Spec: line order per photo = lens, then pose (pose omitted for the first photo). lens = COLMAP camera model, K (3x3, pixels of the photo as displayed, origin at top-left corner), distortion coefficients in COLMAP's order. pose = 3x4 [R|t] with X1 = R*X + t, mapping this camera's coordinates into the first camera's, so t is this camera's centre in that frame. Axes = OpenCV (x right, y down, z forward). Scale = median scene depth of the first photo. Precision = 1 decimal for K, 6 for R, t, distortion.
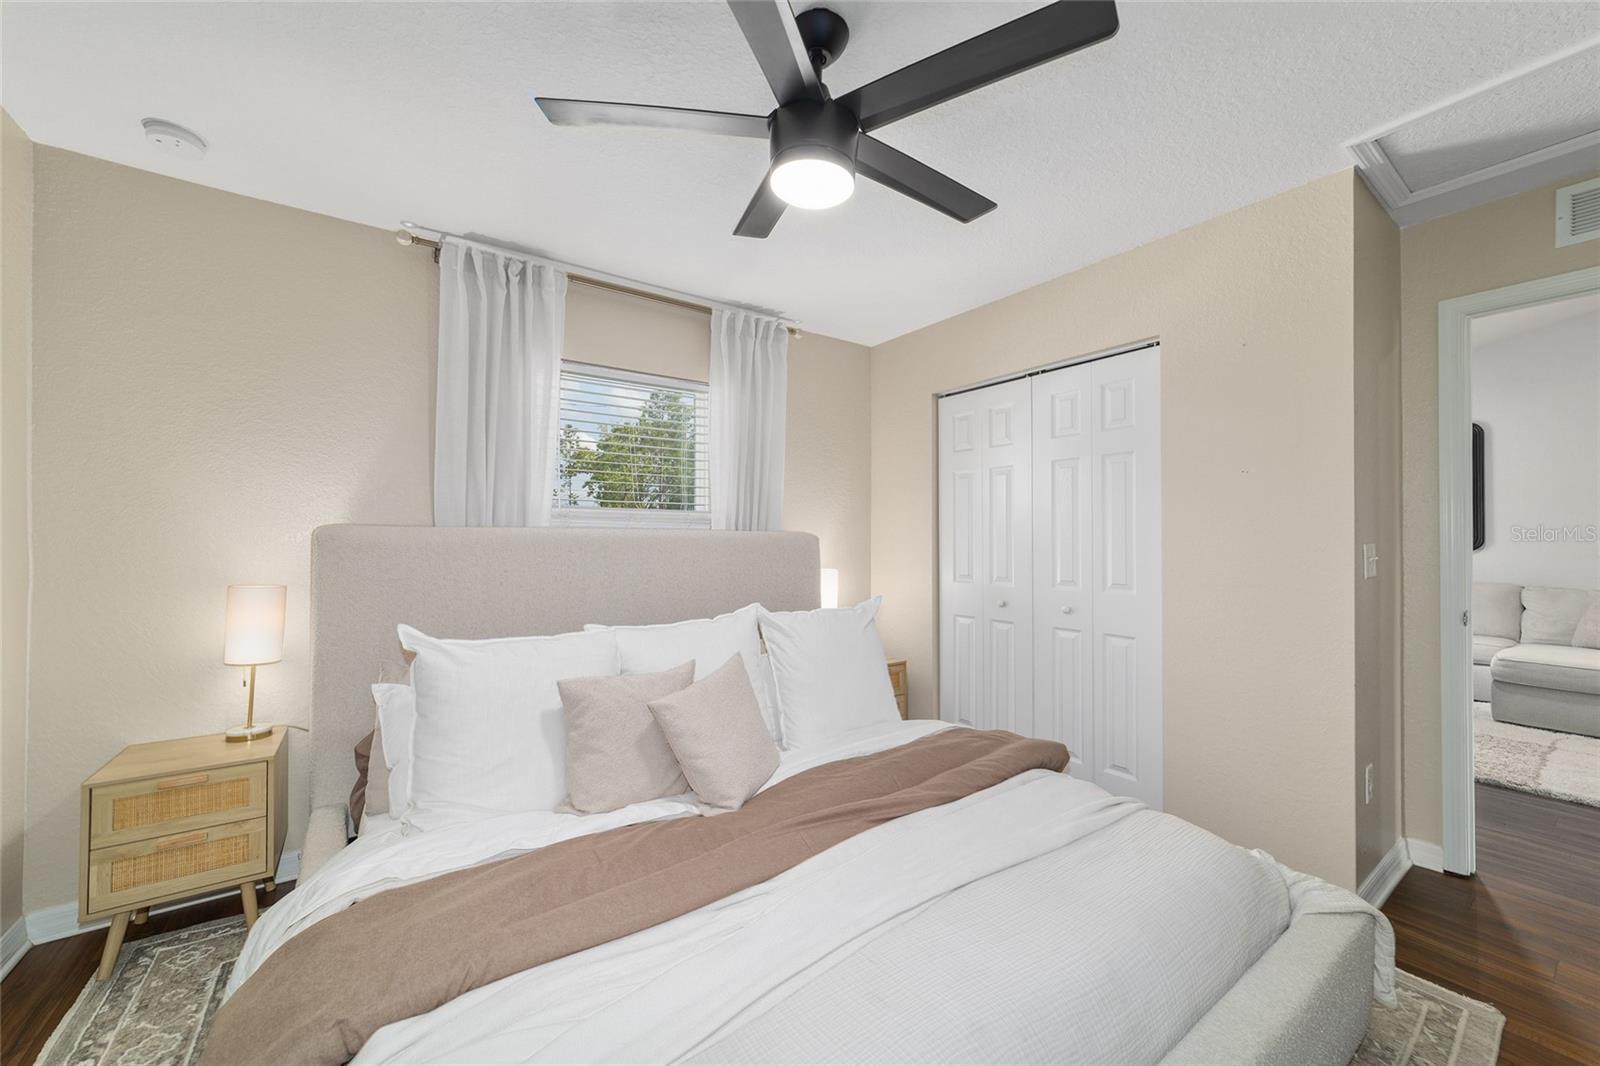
lens RADIAL K [[614.3, 0, 798.8], [0, 614.3, 532.6], [0, 0, 1]] dist [-0.010217, 0.003089]
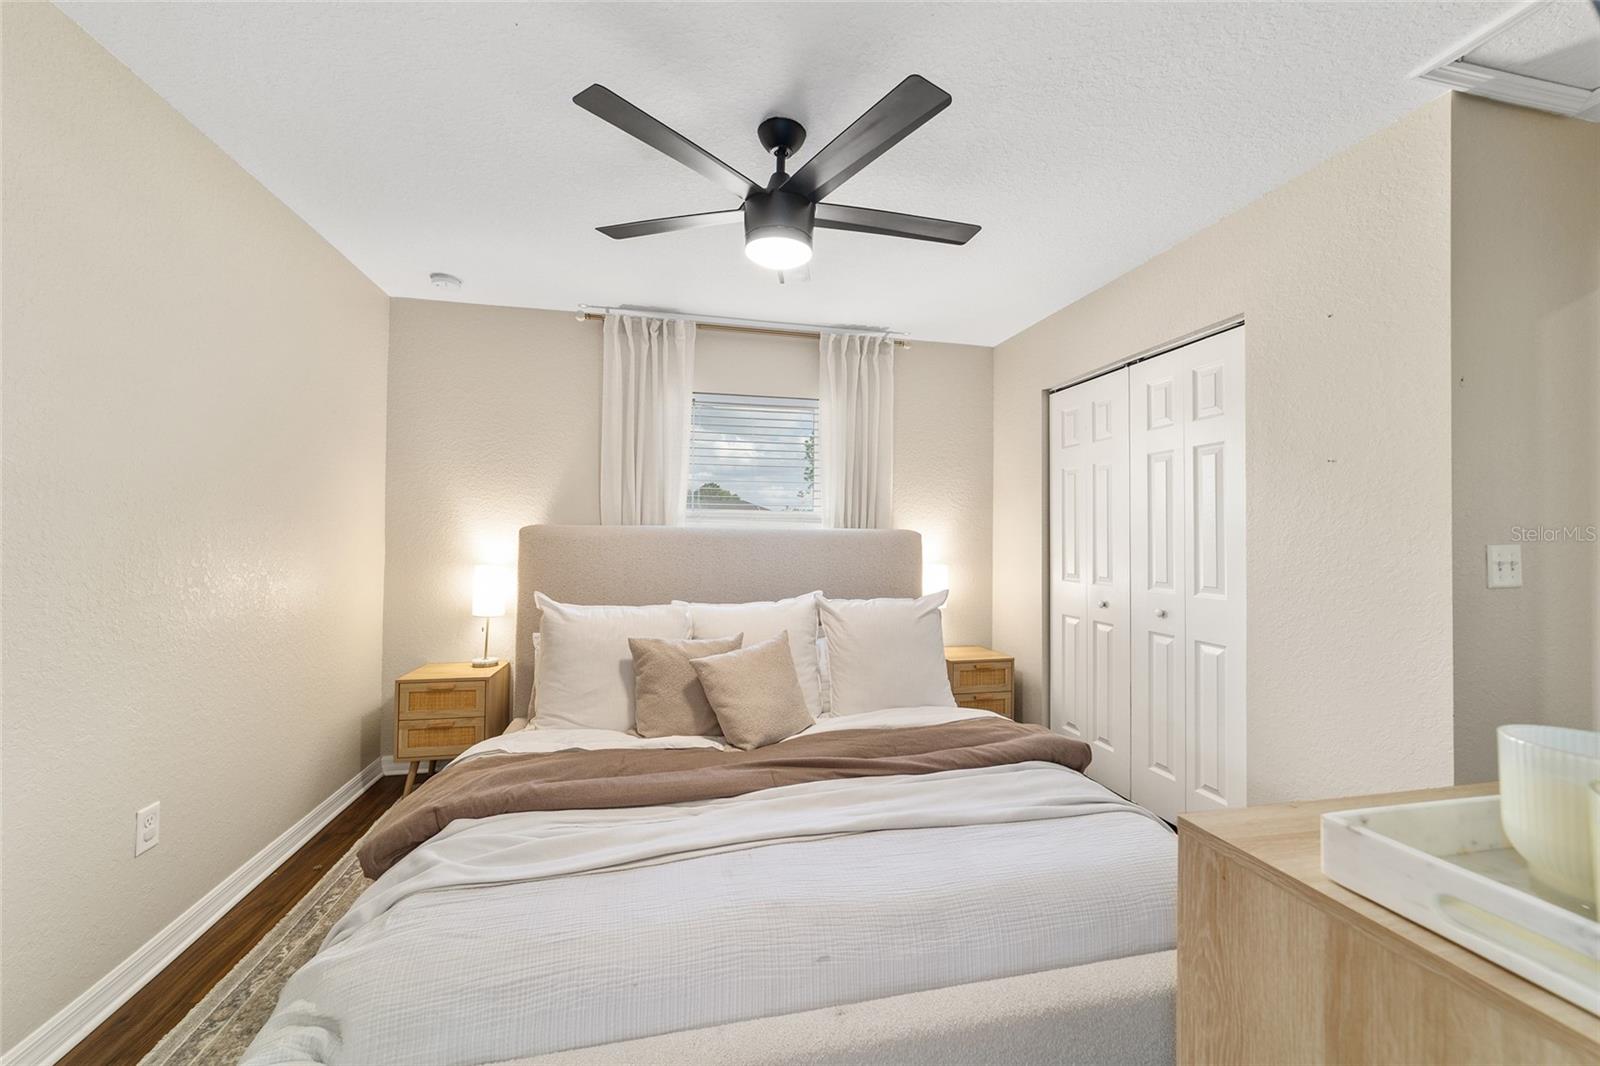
lens RADIAL K [[614.3, 0, 800.8], [0, 614.3, 522.7], [0, 0, 1]] dist [-0.010217, 0.003089]
pose [[0.924313, -0.001717, -0.381632, 0.343399], [-0.001863, 0.999958, -0.009013, -0.002713], [0.381631, 0.009042, 0.924271, -0.087369]]
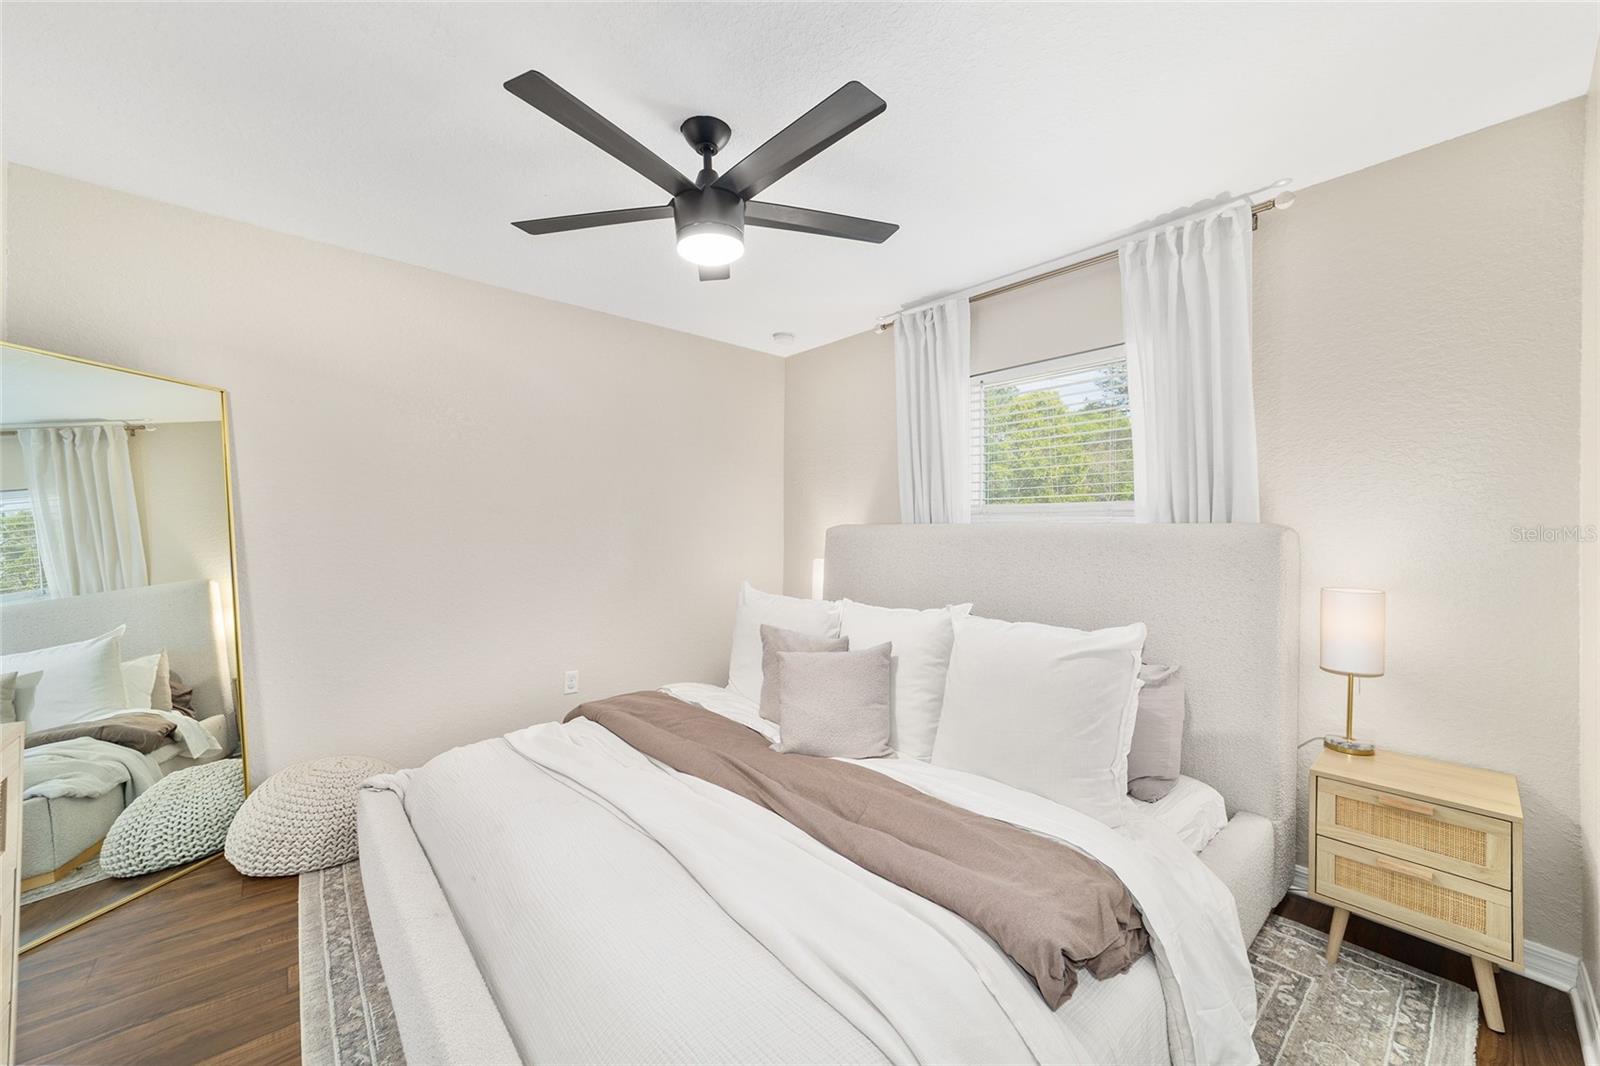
lens RADIAL K [[614.3, 0, 802.8], [0, 614.3, 538.2], [0, 0, 1]] dist [-0.010217, 0.003089]
pose [[0.102533, 0.007869, -0.994698, 0.811340], [0.000411, 0.999968, 0.007953, 0.009602], [0.994729, -0.001224, 0.102527, 0.666585]]
